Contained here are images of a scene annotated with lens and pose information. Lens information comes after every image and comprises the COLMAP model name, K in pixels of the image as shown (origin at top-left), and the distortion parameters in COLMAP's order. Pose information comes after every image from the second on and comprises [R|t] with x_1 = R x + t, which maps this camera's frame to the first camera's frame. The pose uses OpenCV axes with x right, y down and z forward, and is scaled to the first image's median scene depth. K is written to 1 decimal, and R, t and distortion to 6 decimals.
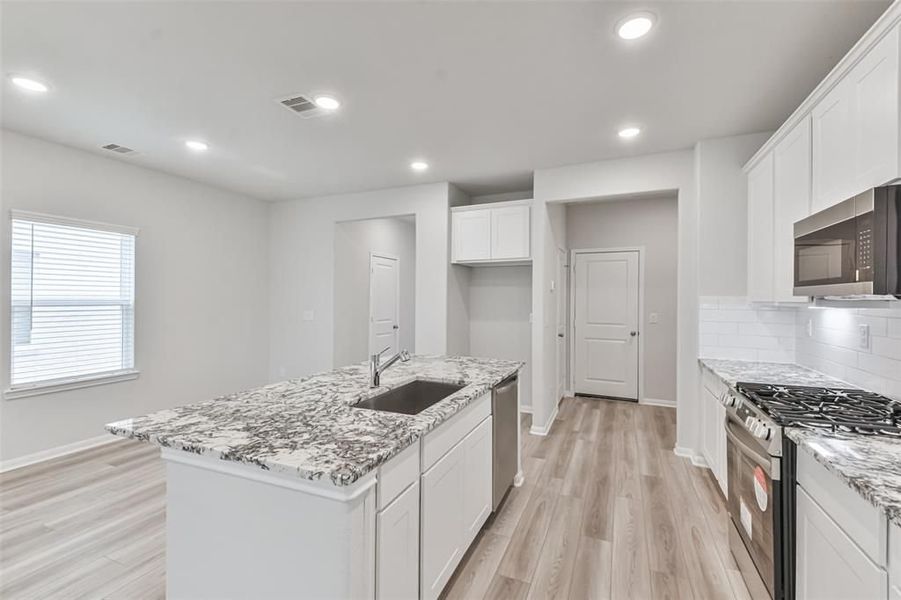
lens RADIAL K [[393.5, 0, 450.9], [0, 393.5, 298.4], [0, 0, 1]] dist [0.037685, -0.019749]
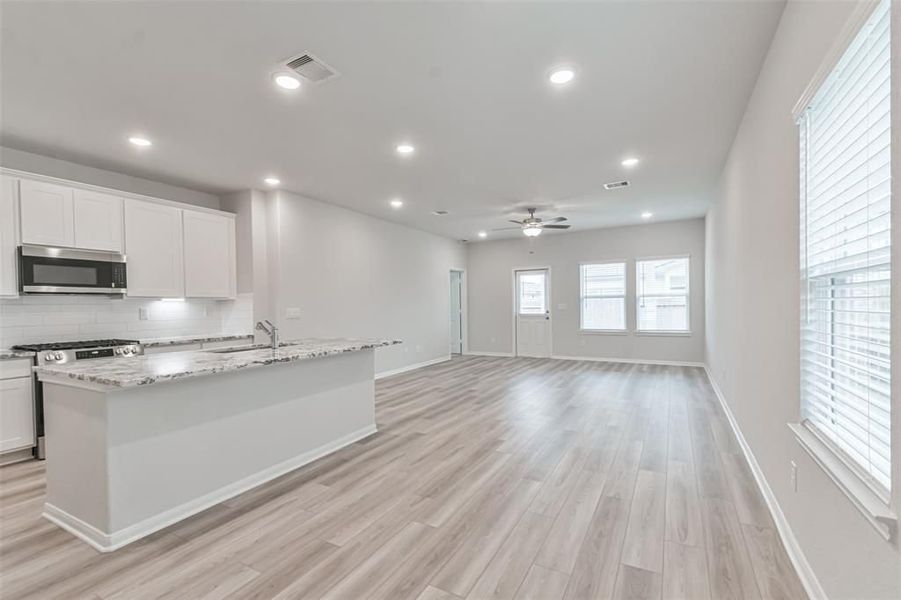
lens RADIAL K [[397.8, 0, 450.0], [0, 397.8, 308.8], [0, 0, 1]] dist [0.036646, -0.021637]
pose [[-0.994959, 0.011324, 0.099646, -0.873324], [0.011862, 0.999918, 0.004811, 0.068783], [-0.099583, 0.005969, -0.995011, 2.128094]]
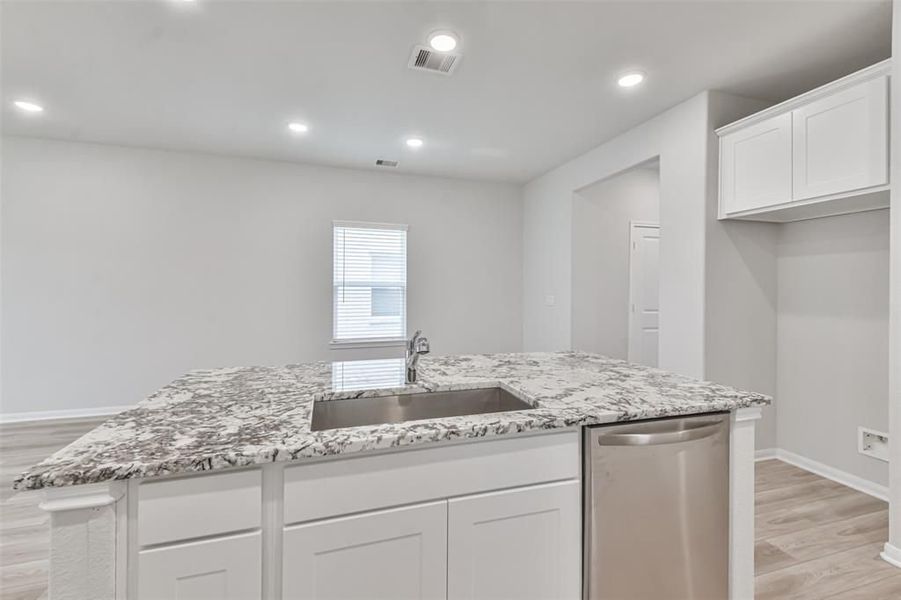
lens RADIAL K [[390.9, 0, 450.0], [0, 390.9, 291.6], [0, 0, 1]] dist [0.018726, -0.011478]
pose [[0.652088, 0.005731, -0.758122, 0.367311], [-0.000832, 0.999976, 0.006844, 0.039025], [0.758143, -0.003832, 0.652077, 0.499391]]
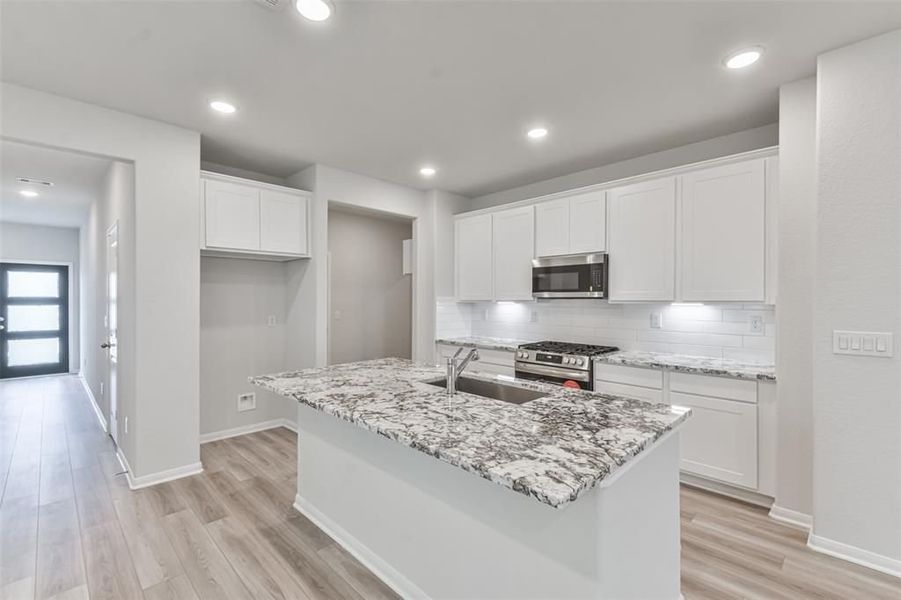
lens RADIAL K [[393.5, 0, 450.9], [0, 393.5, 298.4], [0, 0, 1]] dist [0.037685, -0.019749]
pose [[0.369105, -0.002858, 0.929383, -0.940402], [-0.000739, 0.999994, 0.003369, -0.003891], [-0.929388, -0.001930, 0.369100, 0.574715]]
